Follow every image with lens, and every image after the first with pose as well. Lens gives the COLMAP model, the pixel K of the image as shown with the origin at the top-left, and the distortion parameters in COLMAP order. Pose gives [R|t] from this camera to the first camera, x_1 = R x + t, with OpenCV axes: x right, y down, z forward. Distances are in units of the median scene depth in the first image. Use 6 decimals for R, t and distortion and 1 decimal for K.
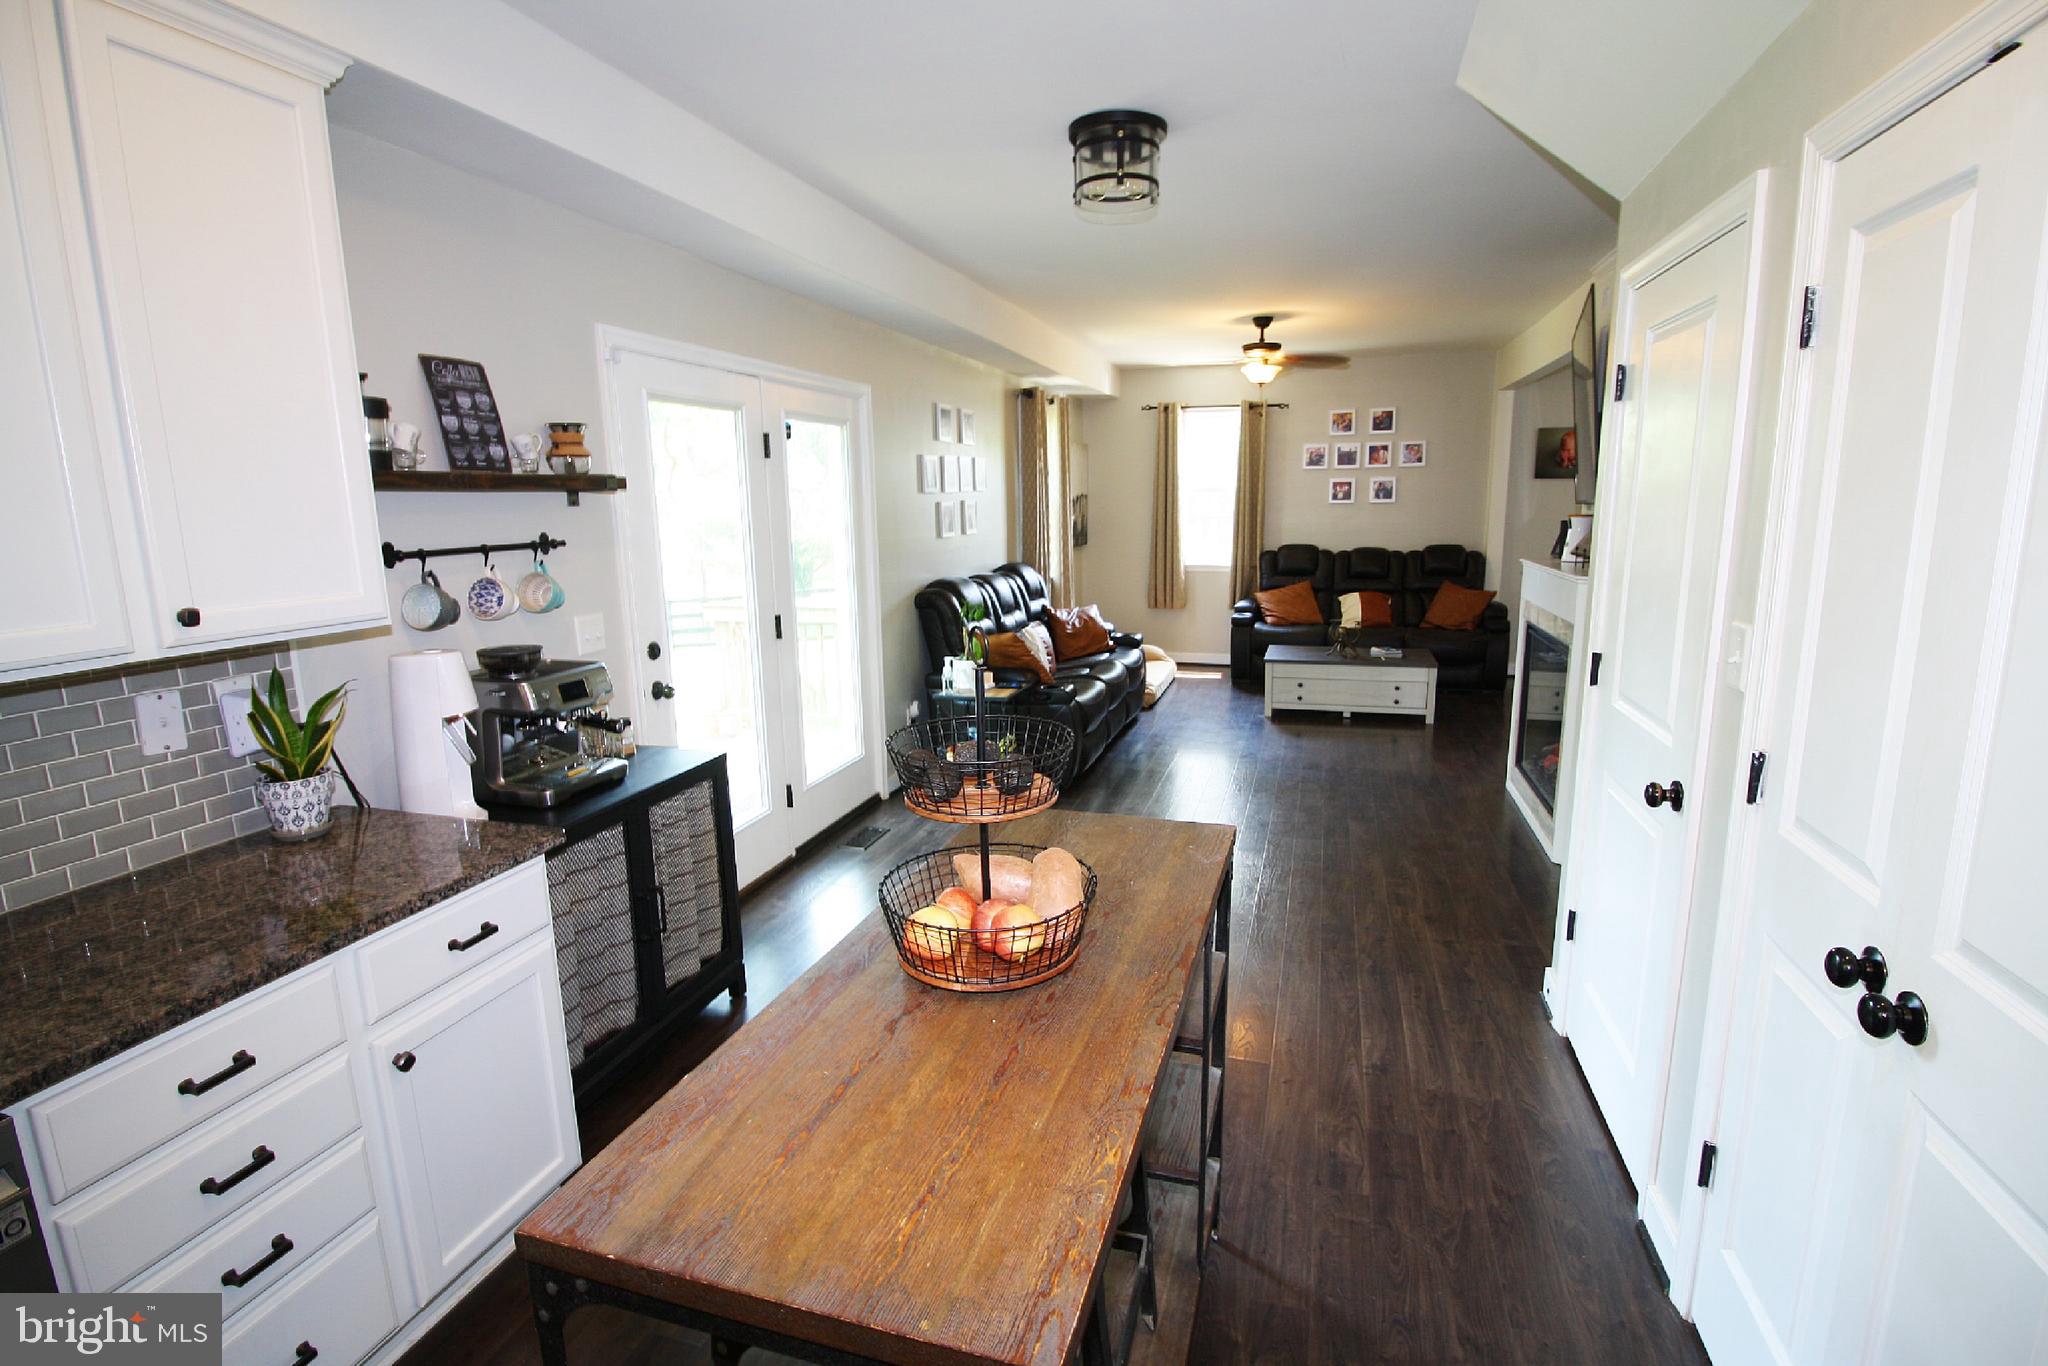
lens RADIAL K [[968.0, 0, 1034.8], [0, 968.0, 677.2], [0, 0, 1]] dist [-0.002846, -0.000458]
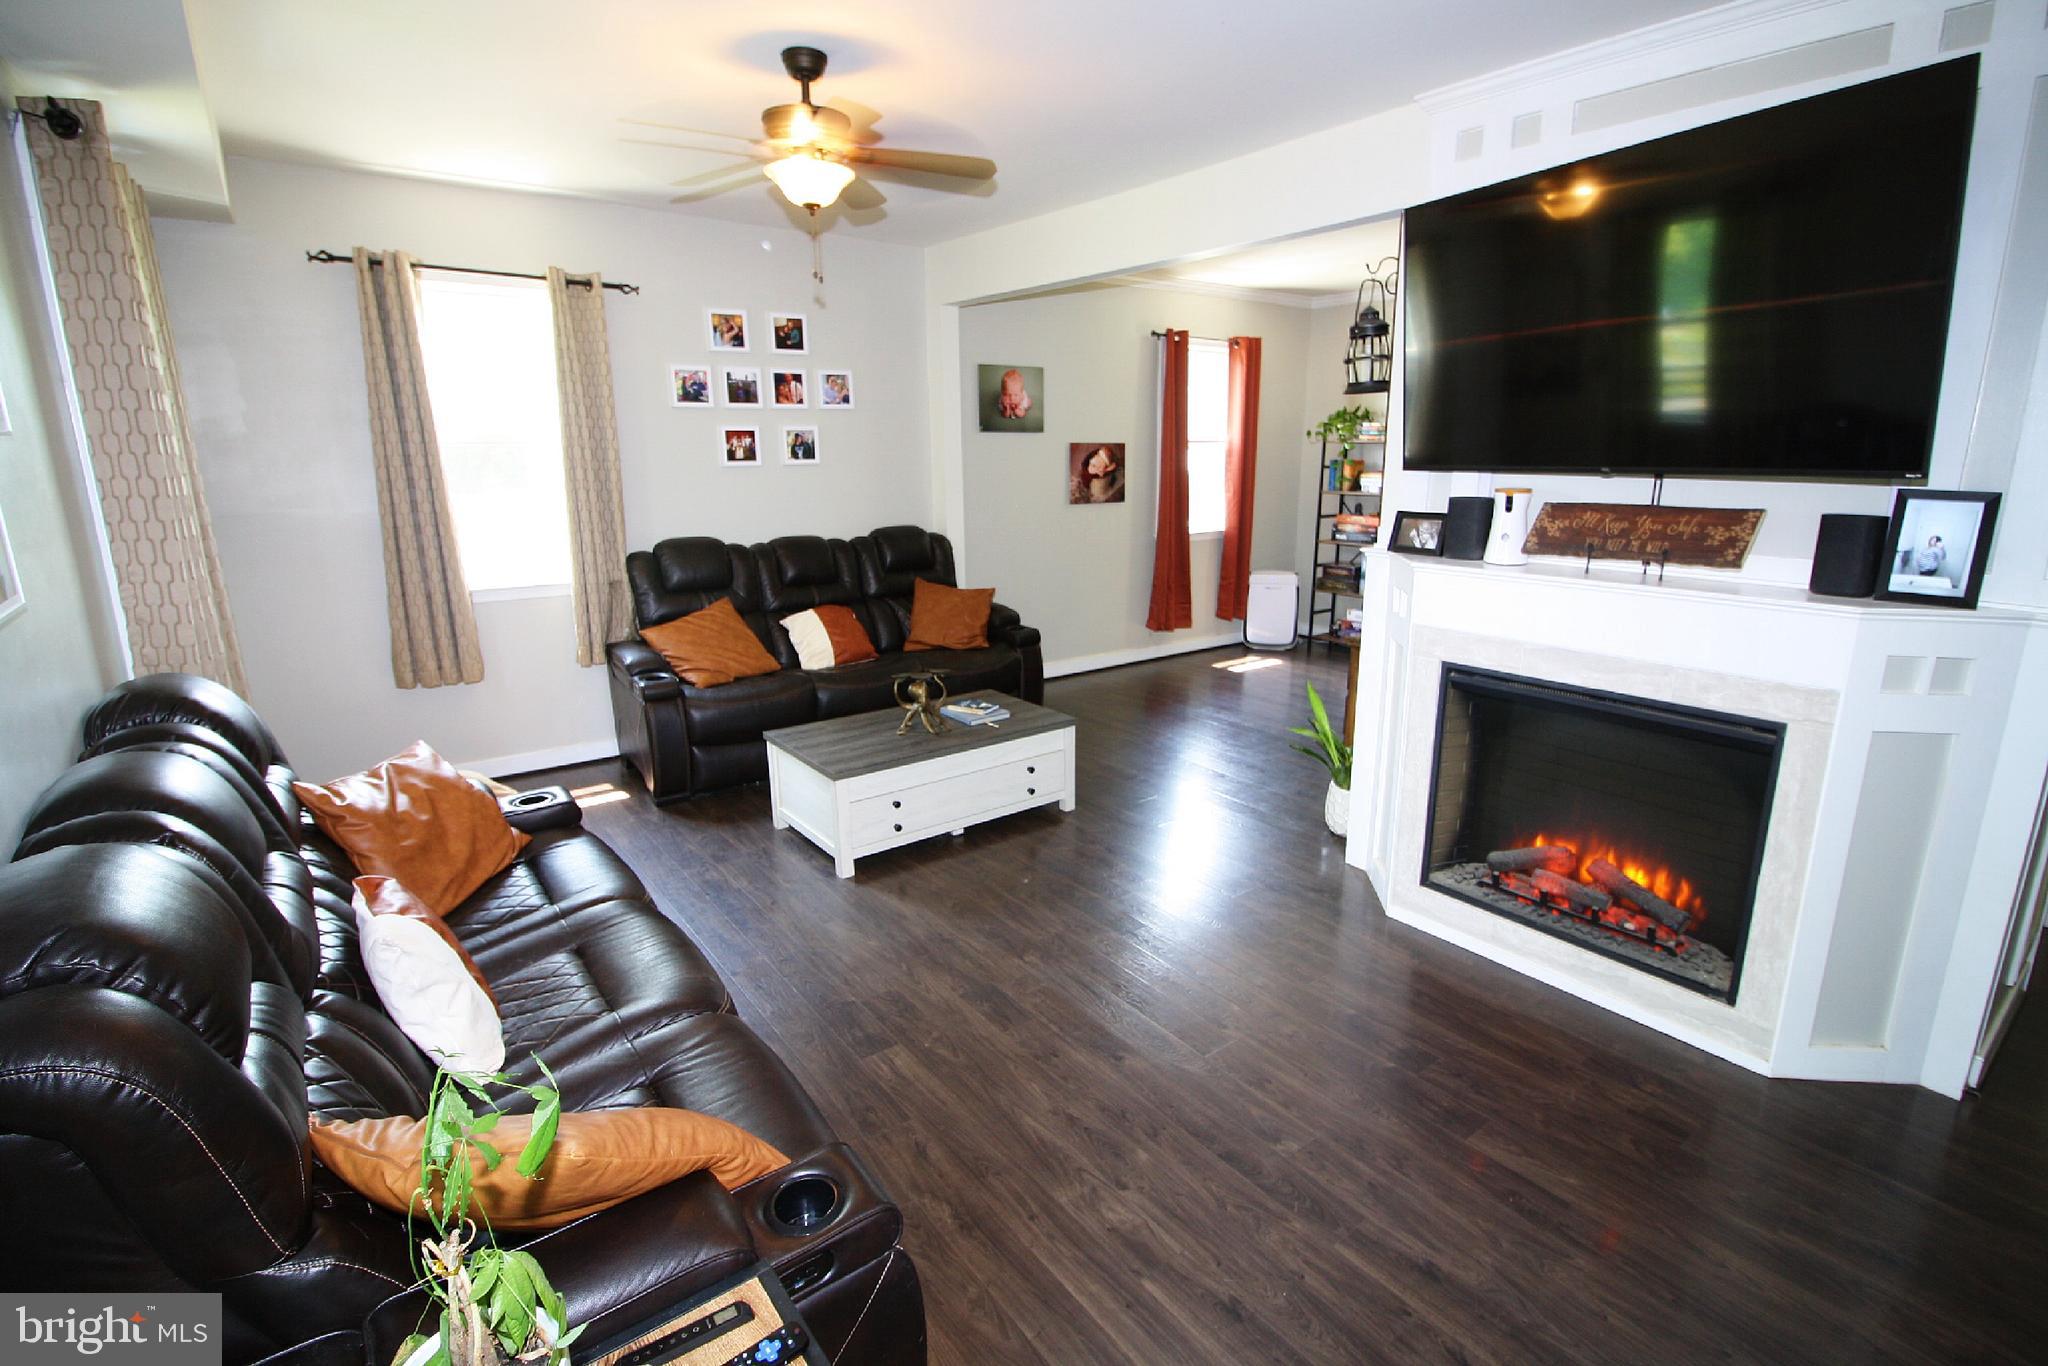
lens RADIAL K [[968.0, 0, 1034.8], [0, 968.0, 677.2], [0, 0, 1]] dist [-0.002846, -0.000458]
pose [[0.593620, -0.178670, 0.784661, -0.078864], [0.145285, 0.982814, 0.113878, -0.095734], [-0.791522, 0.046399, 0.609376, 0.508822]]
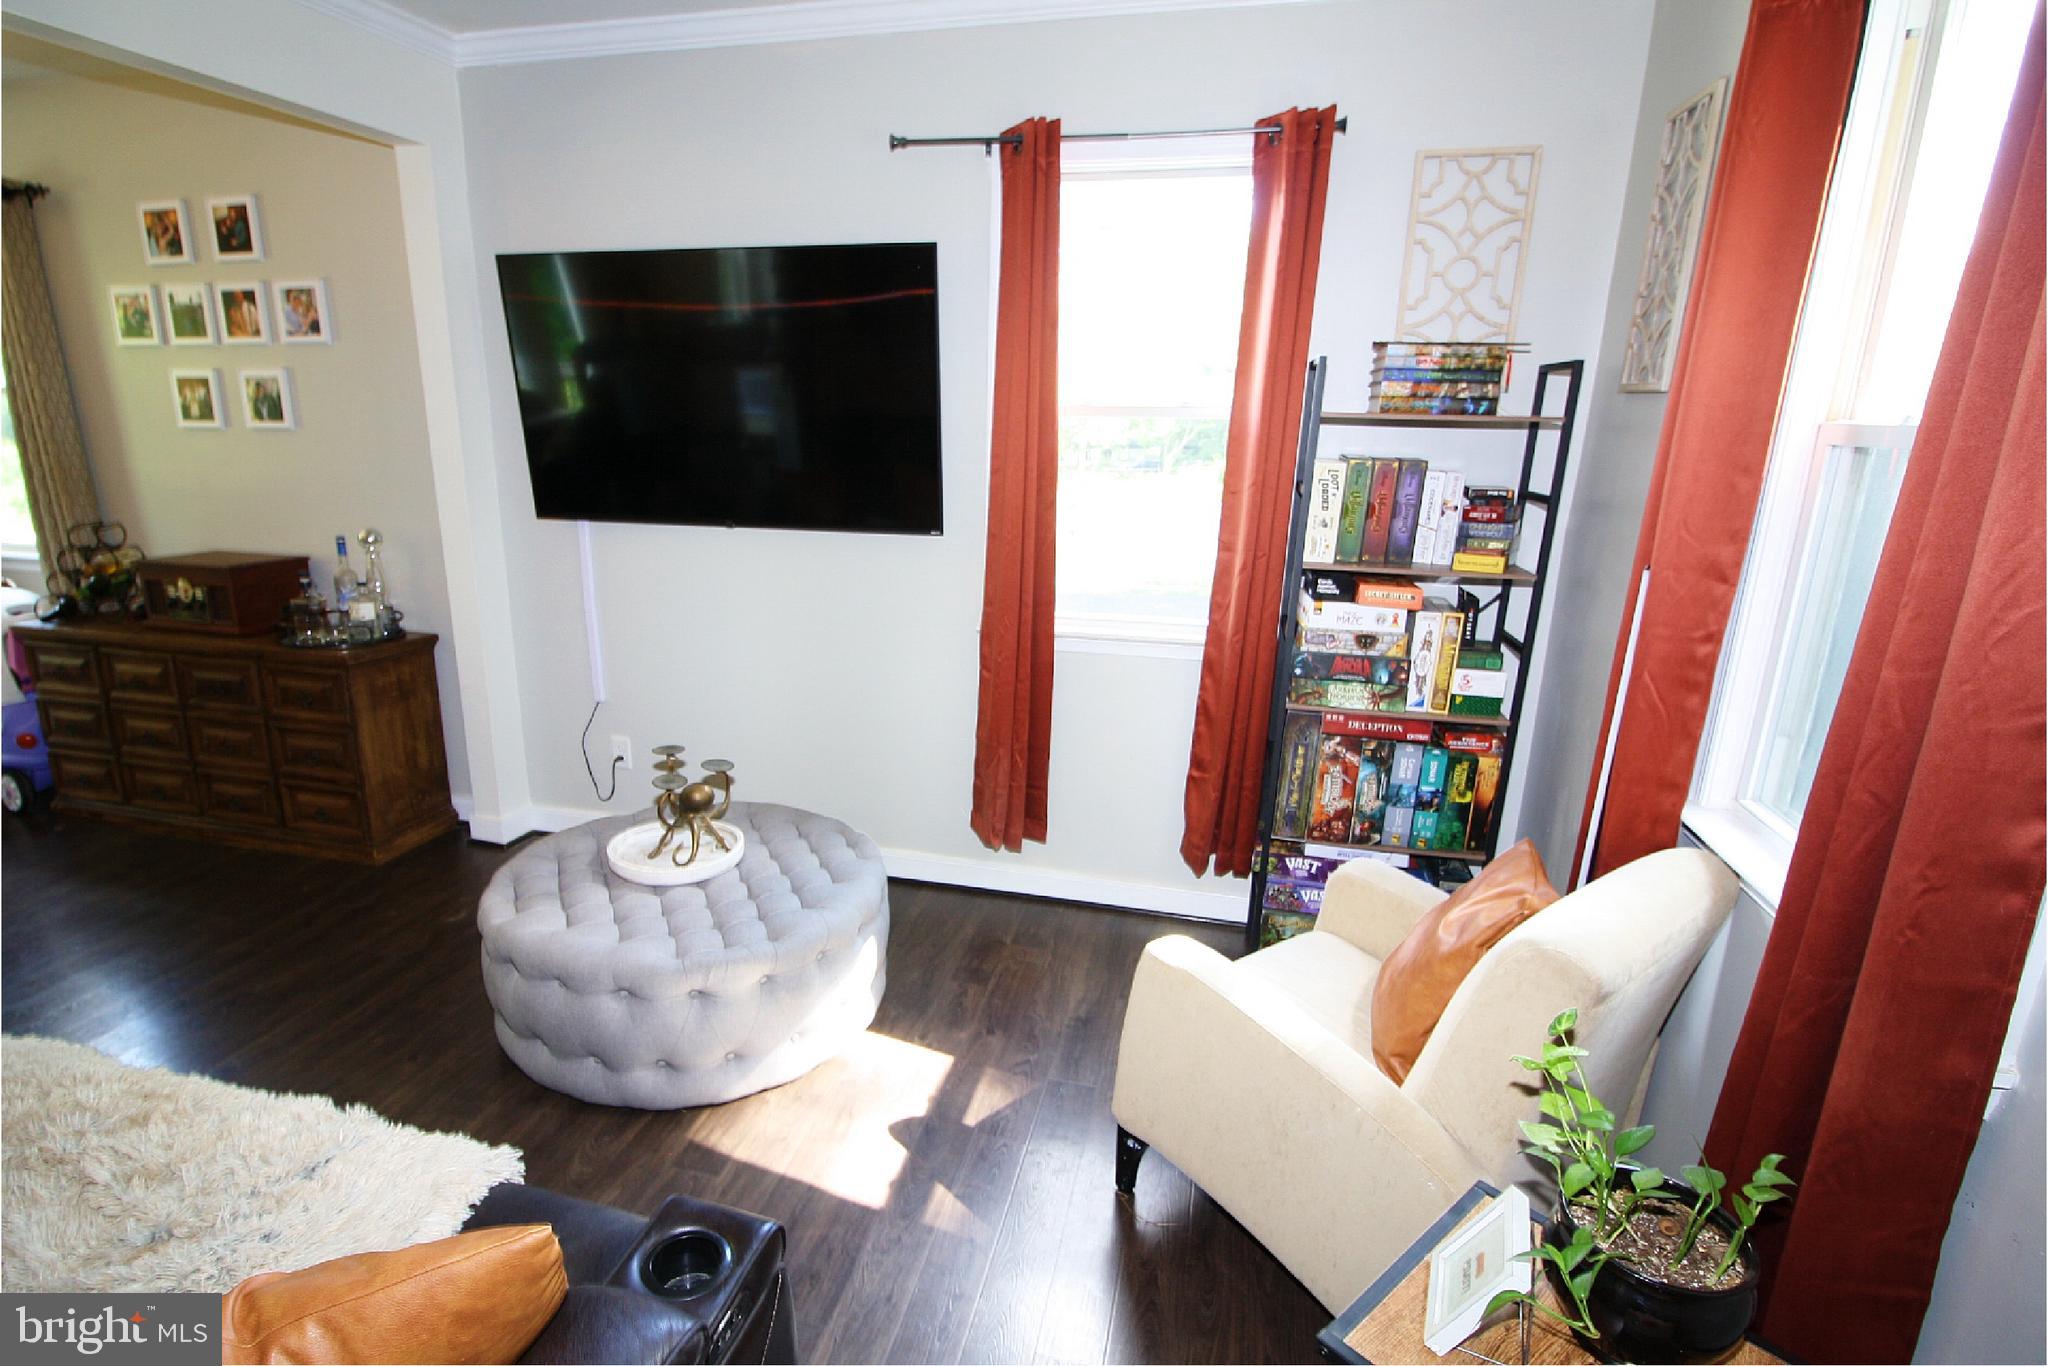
lens RADIAL K [[968.0, 0, 1034.8], [0, 968.0, 677.2], [0, 0, 1]] dist [-0.002846, -0.000458]
pose [[0.998570, 0.028399, 0.045297, 0.699335], [-0.030435, 0.998528, 0.044896, -0.103651], [-0.043956, -0.046211, 0.997964, 0.571015]]
